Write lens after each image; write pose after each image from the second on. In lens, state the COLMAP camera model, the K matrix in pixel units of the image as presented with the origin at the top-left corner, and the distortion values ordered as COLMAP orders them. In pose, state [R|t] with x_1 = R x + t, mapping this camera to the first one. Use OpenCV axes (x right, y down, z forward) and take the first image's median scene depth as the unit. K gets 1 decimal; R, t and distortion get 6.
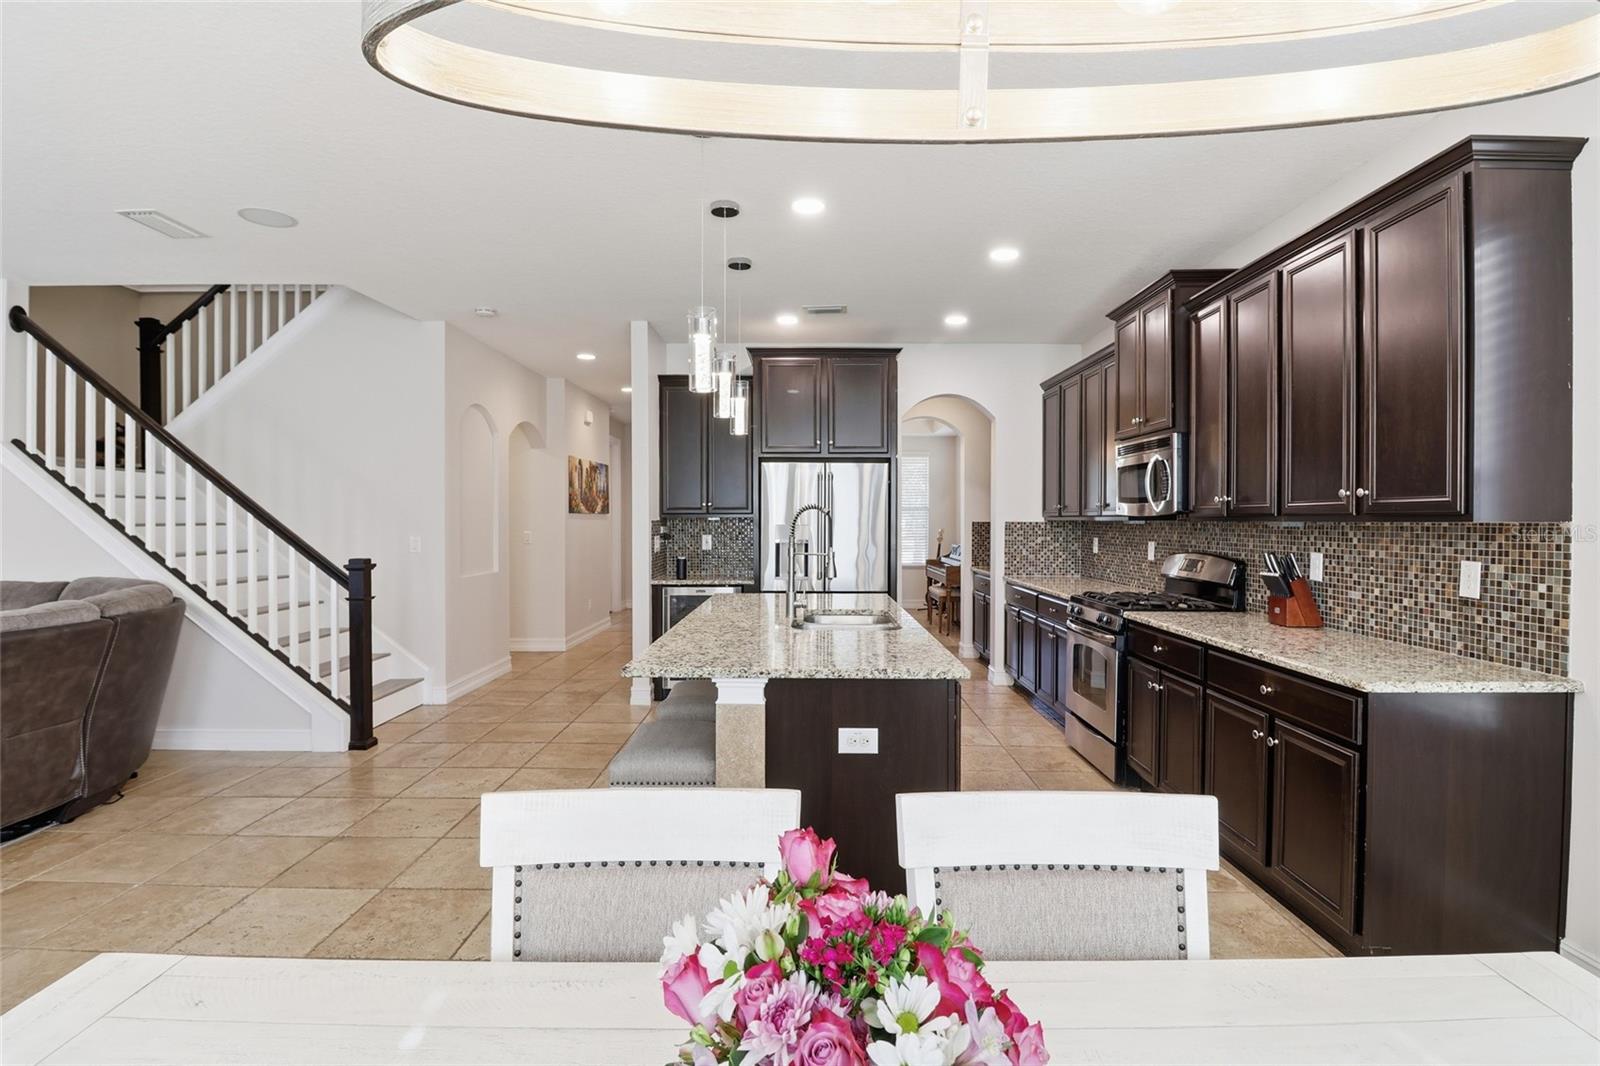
lens RADIAL K [[748.5, 0, 780.3], [0, 748.5, 525.9], [0, 0, 1]] dist [-0.005319, -0.009143]
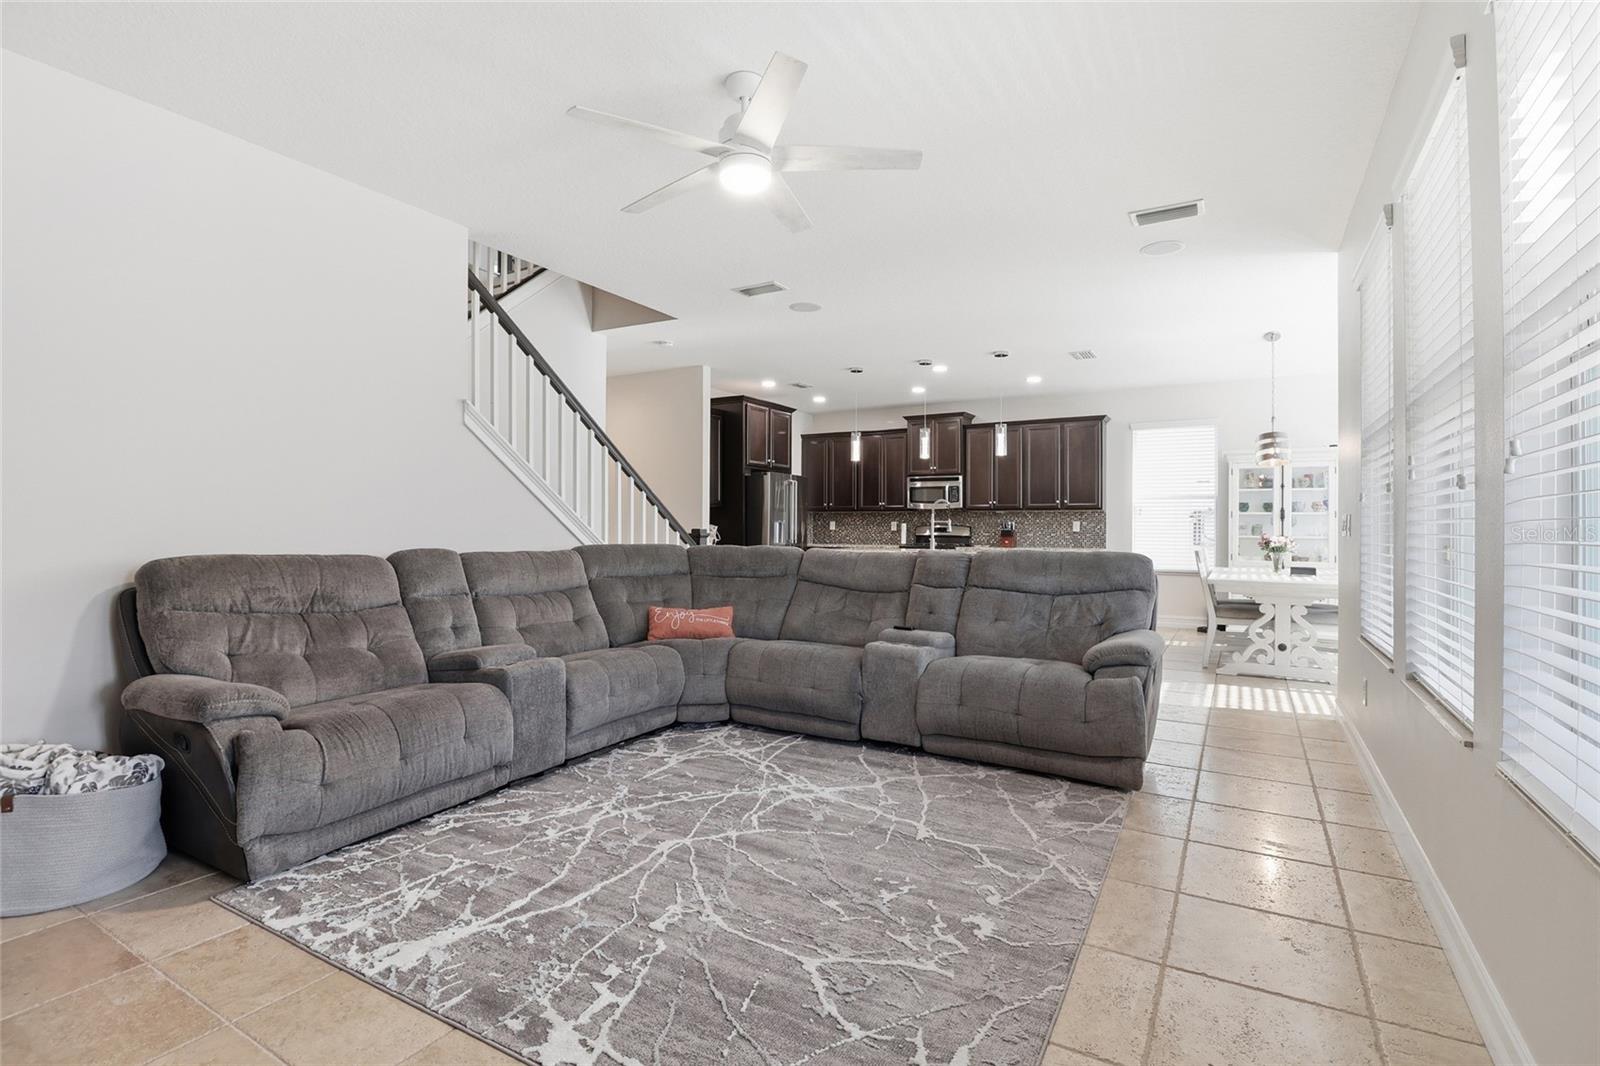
lens RADIAL K [[748.5, 0, 811.1], [0, 748.5, 527.7], [0, 0, 1]] dist [-0.005319, -0.009143]
pose [[0.510798, 0.007957, 0.859664, -2.397915], [-0.000461, 0.999960, -0.008982, 0.092591], [-0.859700, 0.004191, 0.510781, 0.191881]]
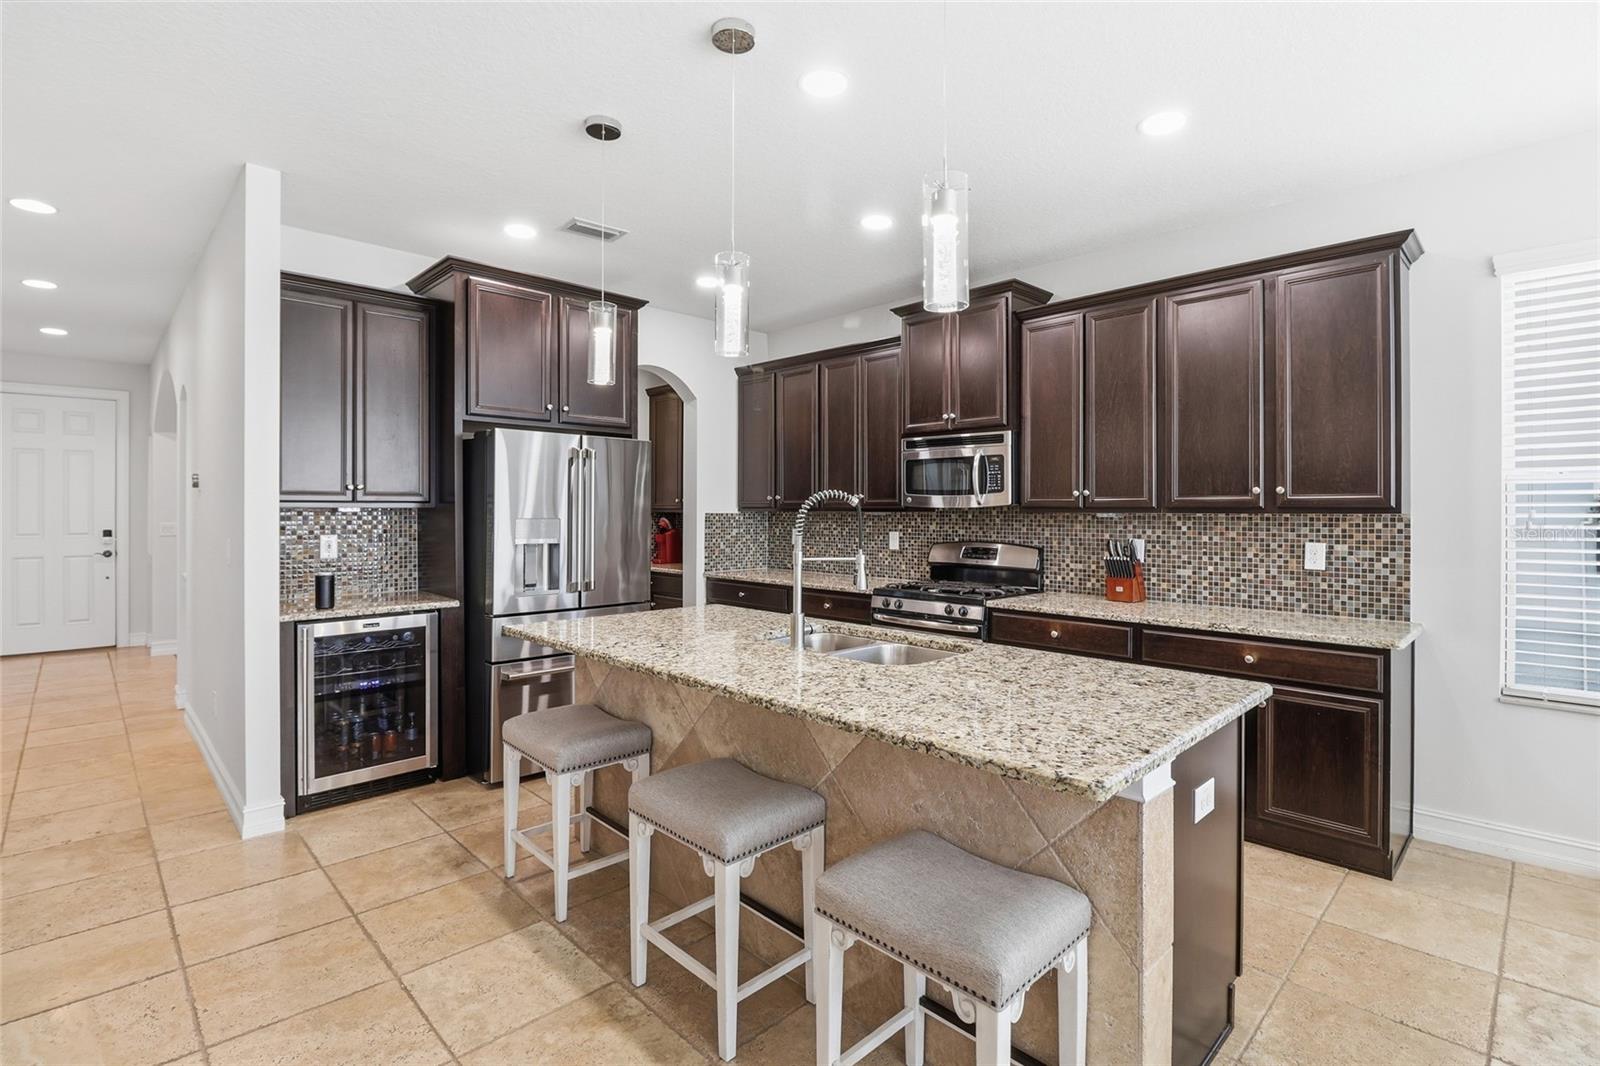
lens RADIAL K [[748.5, 0, 802.2], [0, 748.5, 508.1], [0, 0, 1]] dist [-0.005319, -0.009143]
pose [[0.708598, 0.002272, 0.705608, -0.559441], [0.005501, 0.999947, -0.008744, -0.006827], [-0.705591, 0.010078, 0.708548, 0.570456]]
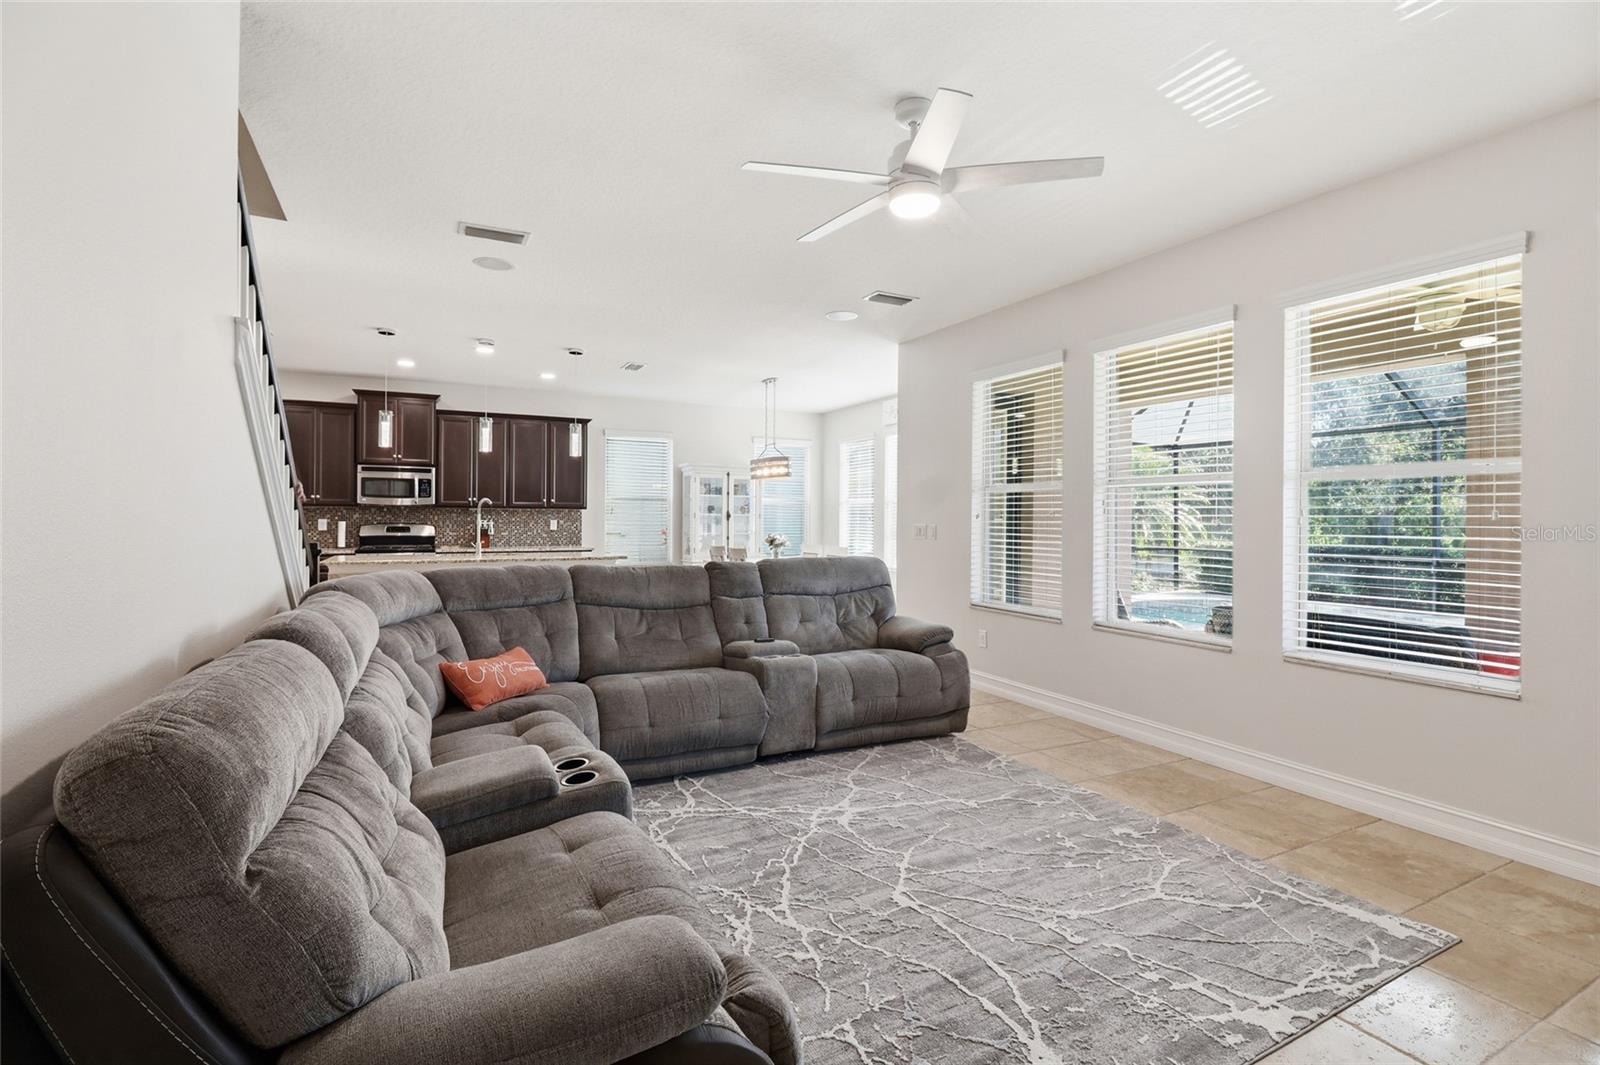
lens RADIAL K [[748.5, 0, 771.8], [0, 748.5, 527.7], [0, 0, 1]] dist [-0.005319, -0.009143]
pose [[-0.435494, -0.010680, 0.900128, -2.400732], [0.002734, 0.999909, 0.013187, 0.032769], [-0.900188, 0.008204, -0.435425, 1.350234]]
